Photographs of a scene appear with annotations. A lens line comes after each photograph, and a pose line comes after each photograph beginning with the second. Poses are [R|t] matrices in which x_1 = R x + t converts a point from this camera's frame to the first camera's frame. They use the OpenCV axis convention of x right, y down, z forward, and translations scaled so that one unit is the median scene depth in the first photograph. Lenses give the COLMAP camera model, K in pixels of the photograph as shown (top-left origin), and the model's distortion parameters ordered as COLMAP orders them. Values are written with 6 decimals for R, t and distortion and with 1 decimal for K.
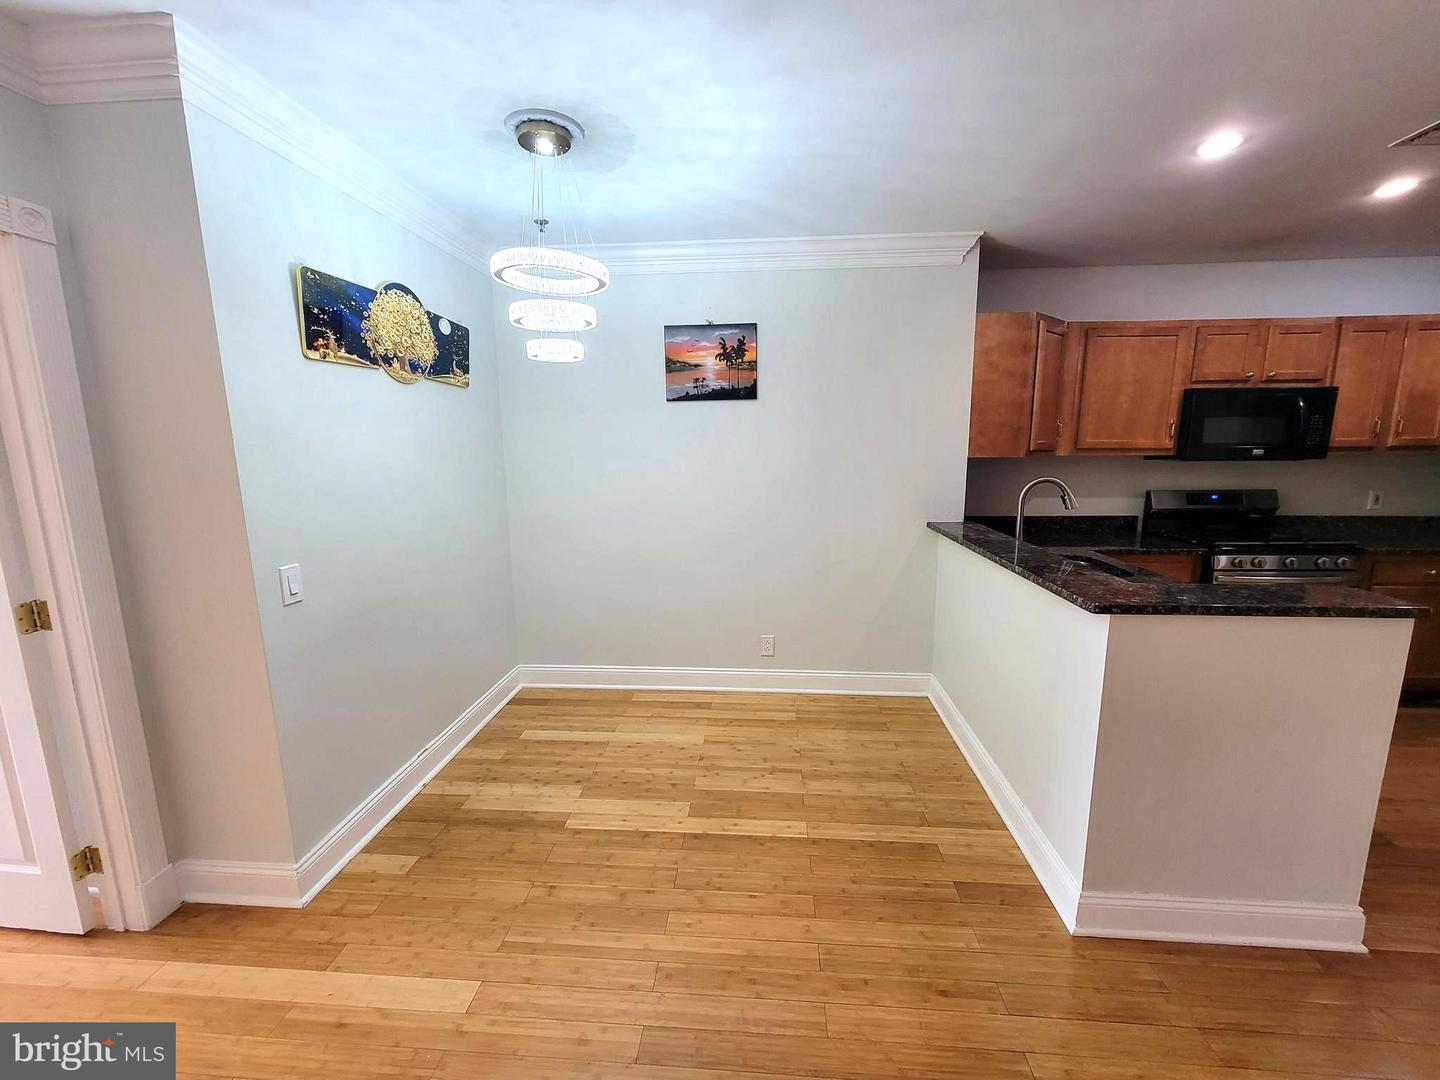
lens RADIAL K [[587.5, 0, 722.8], [0, 587.5, 542.5], [0, 0, 1]] dist [-0.006791, 0.003519]
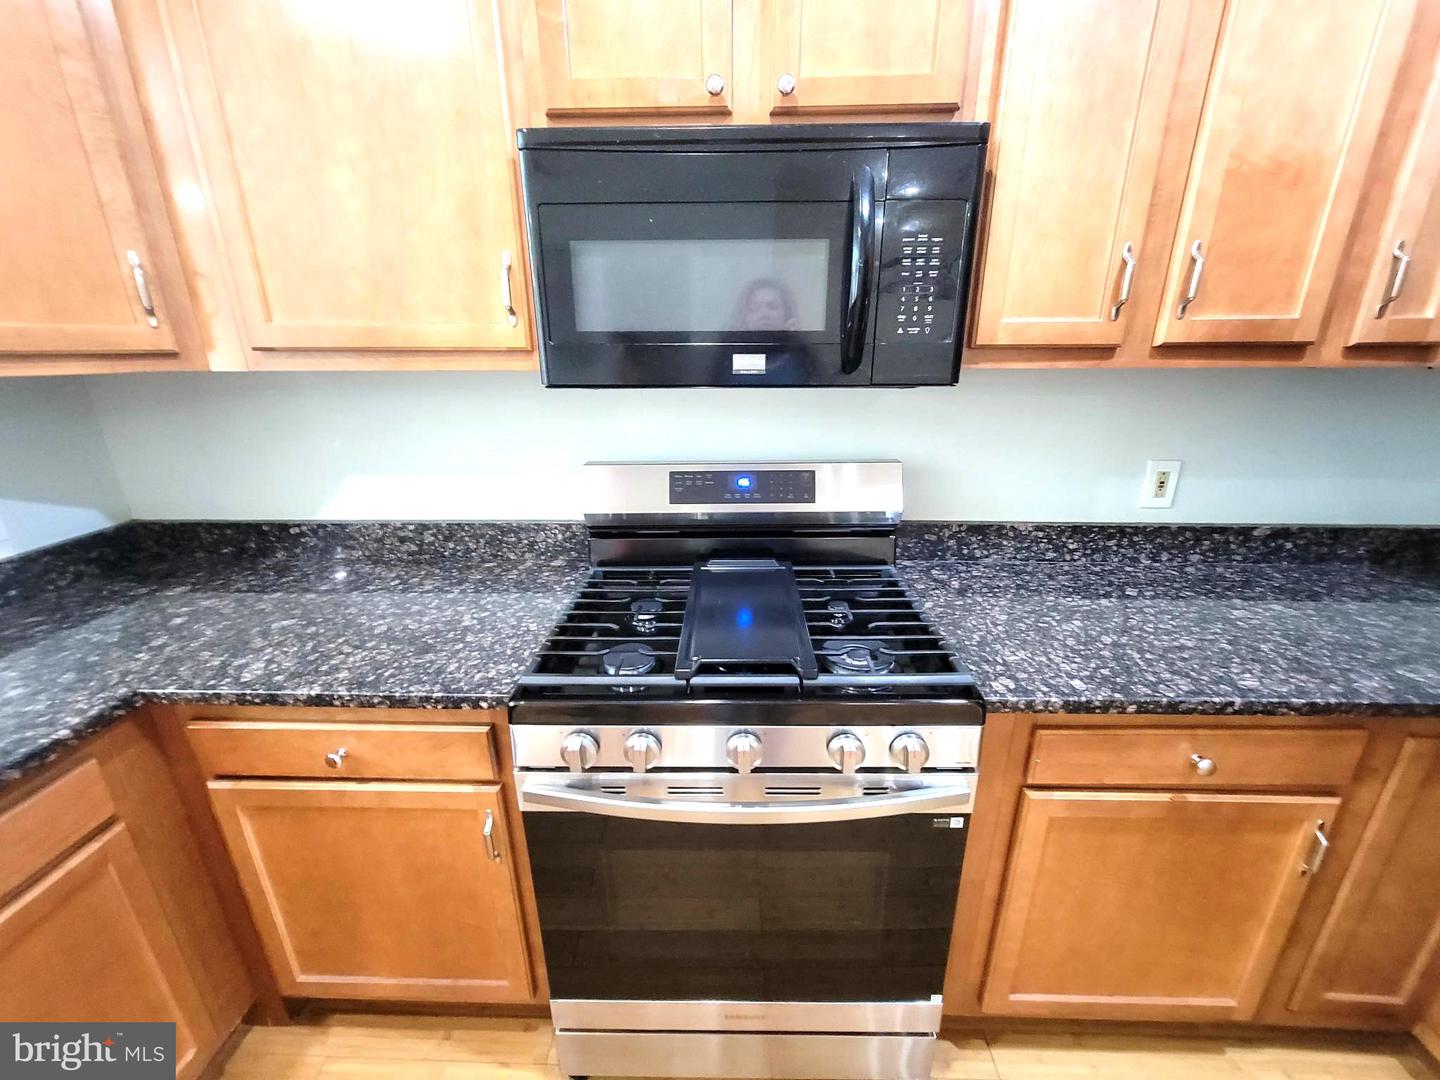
lens RADIAL K [[587.5, 0, 722.8], [0, 587.5, 542.5], [0, 0, 1]] dist [-0.006791, 0.003519]
pose [[0.999261, -0.009288, 0.037287, 0.907886], [0.003268, 0.987371, 0.158390, -0.111129], [-0.038287, -0.158152, 0.986672, 0.691719]]
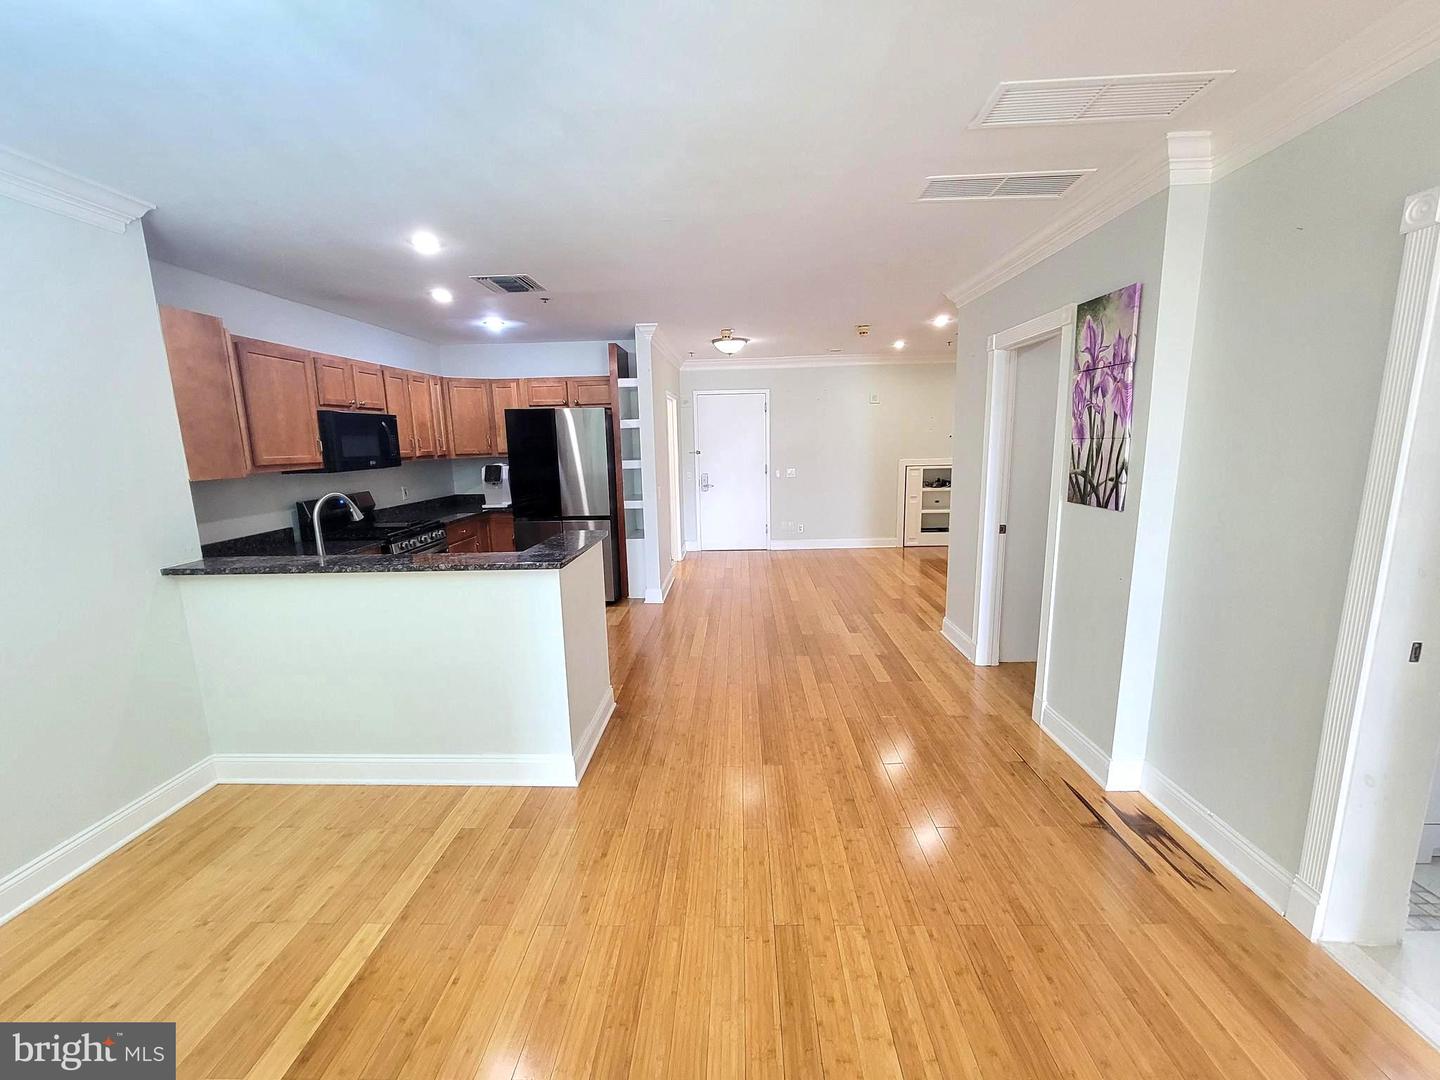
lens RADIAL K [[588.4, 0, 728.2], [0, 588.4, 542.8], [0, 0, 1]] dist [-0.004450, 0.000738]
pose [[-0.050702, -0.166426, 0.984750, -0.437247], [0.189559, 0.966490, 0.173100, -0.061151], [-0.980559, 0.195445, -0.017456, 0.297084]]
